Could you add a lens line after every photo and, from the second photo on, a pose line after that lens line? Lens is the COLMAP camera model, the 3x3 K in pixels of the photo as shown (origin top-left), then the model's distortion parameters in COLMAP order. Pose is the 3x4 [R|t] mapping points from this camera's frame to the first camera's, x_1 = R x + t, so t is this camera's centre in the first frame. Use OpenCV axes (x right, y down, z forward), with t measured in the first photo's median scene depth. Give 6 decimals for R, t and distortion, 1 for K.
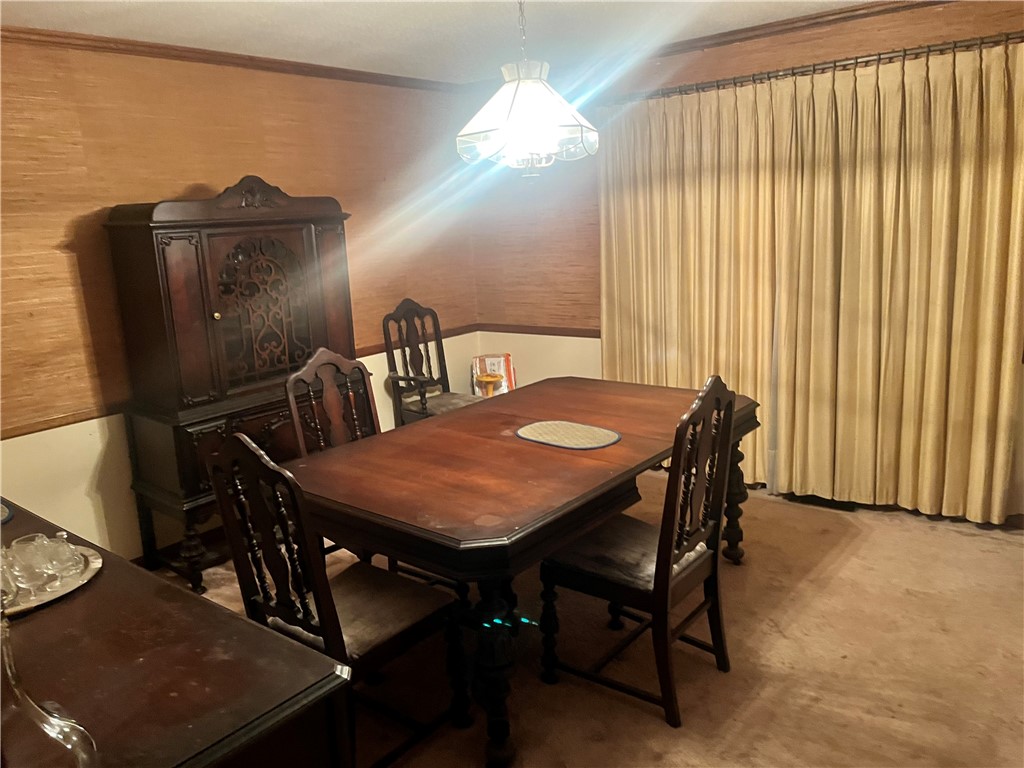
lens RADIAL K [[775.6, 0, 510.7], [0, 775.6, 379.1], [0, 0, 1]] dist [0.055288, -0.081473]
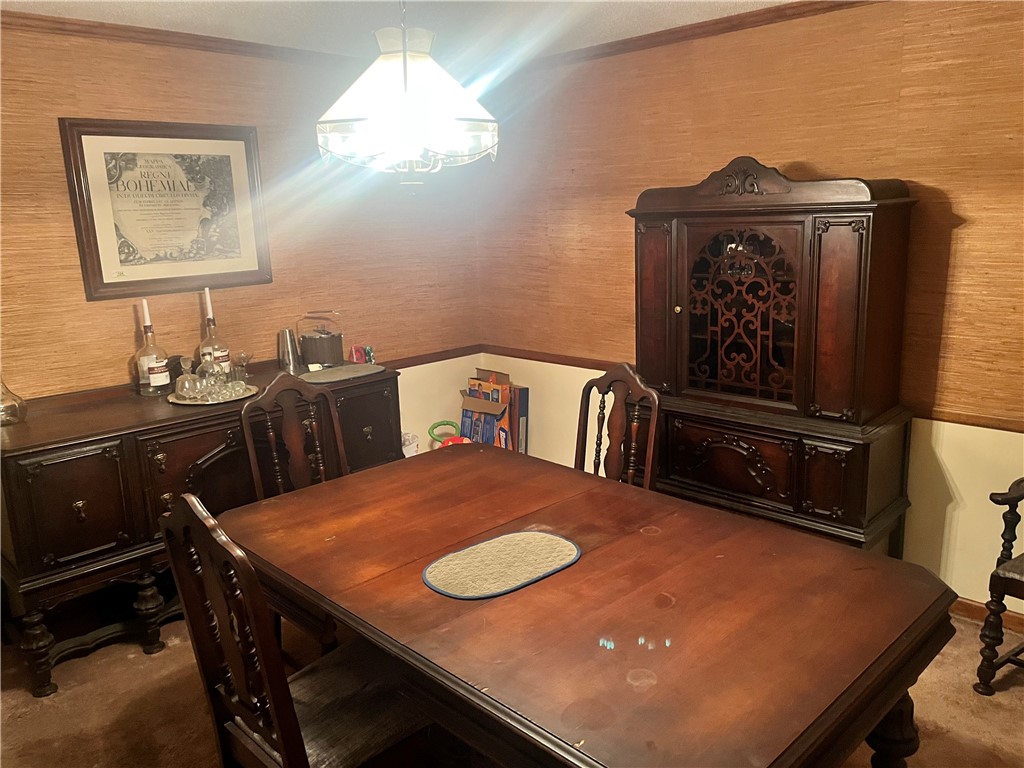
lens RADIAL K [[775.6, 0, 510.7], [0, 775.6, 379.1], [0, 0, 1]] dist [0.055288, -0.081473]
pose [[-0.090498, 0.266262, -0.959643, 0.558609], [-0.181079, 0.943135, 0.278758, -0.220443], [0.979296, 0.198998, -0.037137, 0.822859]]
